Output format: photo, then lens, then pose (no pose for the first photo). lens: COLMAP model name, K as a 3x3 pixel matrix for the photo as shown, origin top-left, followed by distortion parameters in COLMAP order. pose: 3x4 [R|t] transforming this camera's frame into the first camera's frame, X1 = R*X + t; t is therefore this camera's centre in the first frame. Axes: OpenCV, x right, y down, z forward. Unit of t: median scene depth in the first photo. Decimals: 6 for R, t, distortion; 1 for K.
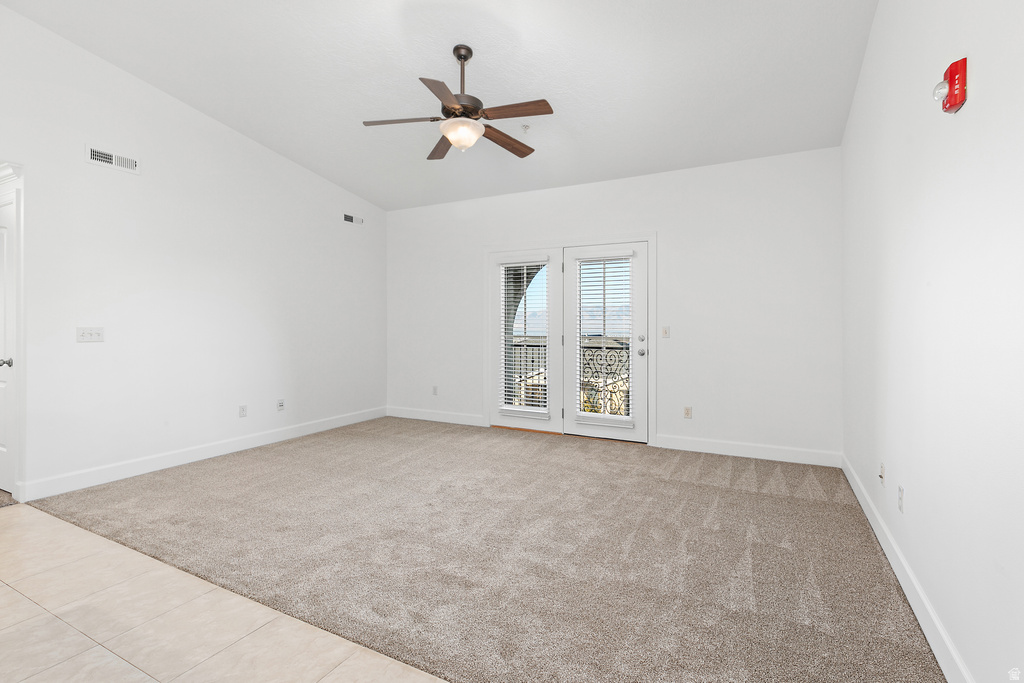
lens RADIAL K [[480.3, 0, 521.5], [0, 480.3, 325.5], [0, 0, 1]] dist [-0.001748, -0.000542]
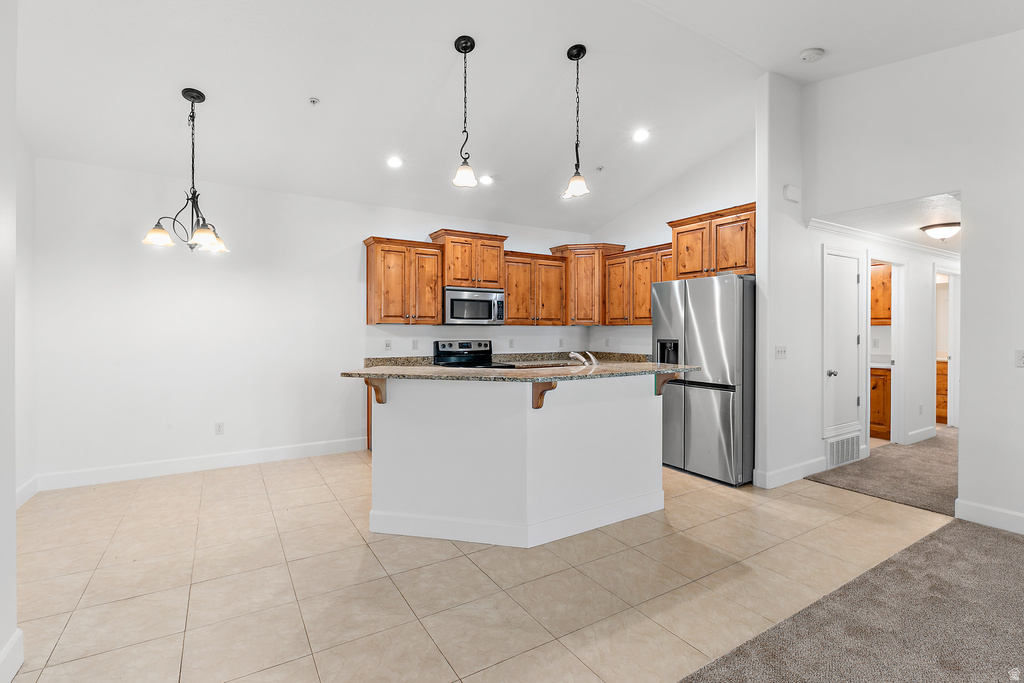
lens RADIAL K [[474.8, 0, 519.8], [0, 474.8, 333.7], [0, 0, 1]] dist [-0.001613, -0.000528]
pose [[-0.505950, 0.005748, -0.862544, 0.218620], [0.001458, 0.999982, 0.005809, -0.024232], [0.862561, 0.001682, -0.505949, 0.489772]]
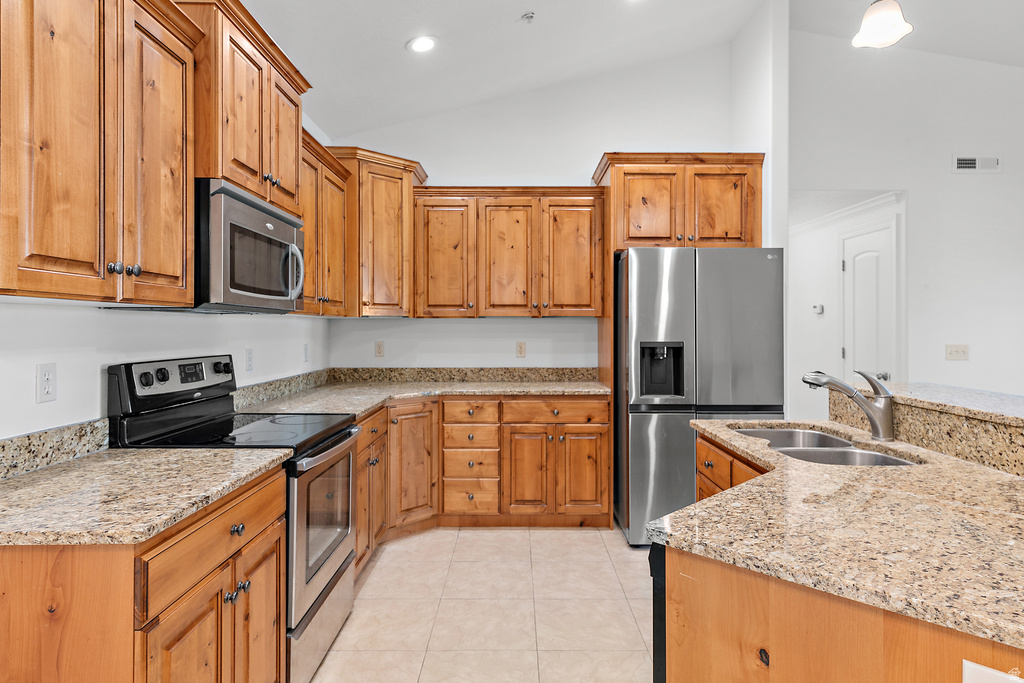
lens RADIAL K [[584.5, 0, 515.5], [0, 584.5, 325.2], [0, 0, 1]] dist [0.007194, -0.001752]
pose [[0.461558, -0.003615, -0.887103, -0.204800], [0.001302, 0.999993, -0.003398, -0.024773], [0.887109, 0.000414, 0.461560, -0.246285]]
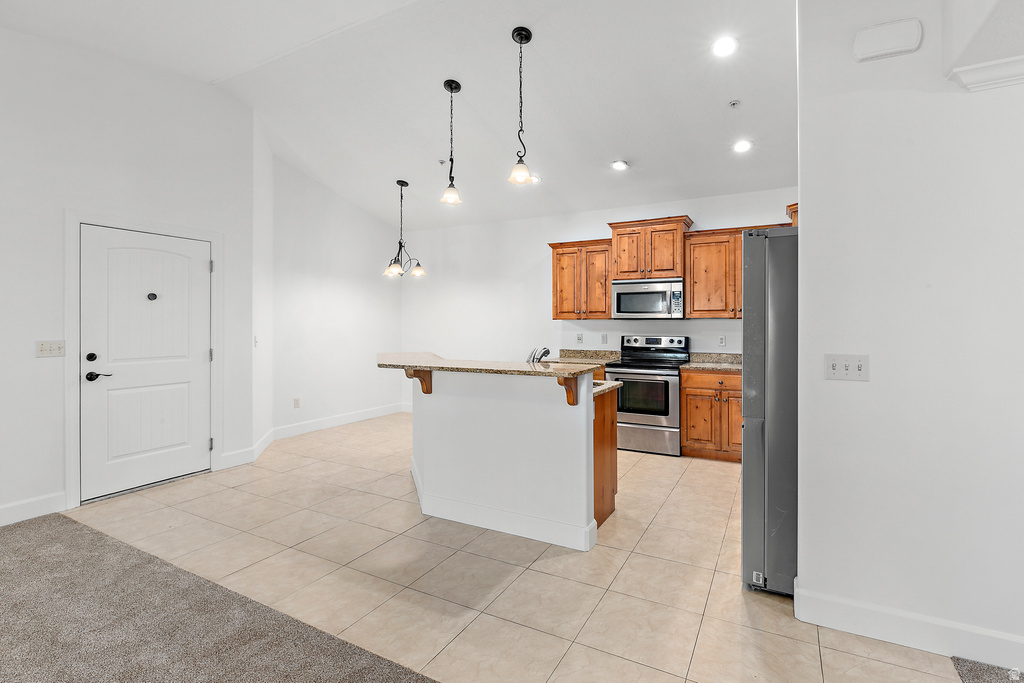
lens RADIAL K [[480.3, 0, 521.5], [0, 480.3, 325.5], [0, 0, 1]] dist [-0.001748, -0.000542]
pose [[-0.999939, 0.002074, 0.010839, -0.472827], [0.002062, 0.999997, -0.001067, -0.023886], [-0.010842, -0.001045, -0.999941, 0.907942]]
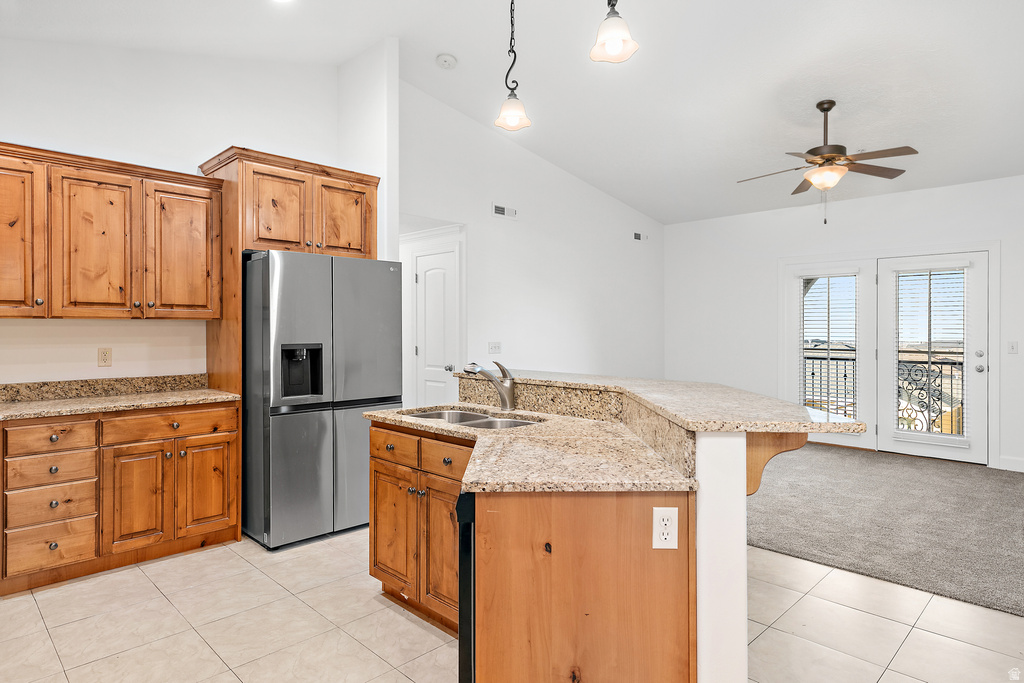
lens RADIAL K [[588.0, 0, 517.5], [0, 588.0, 329.7], [0, 0, 1]] dist [0.009217, 0.000222]
pose [[0.954346, -0.001411, -0.298699, -0.276712], [0.002129, 0.999996, 0.002079, -0.025555], [0.298695, -0.002620, 0.954345, -0.391087]]
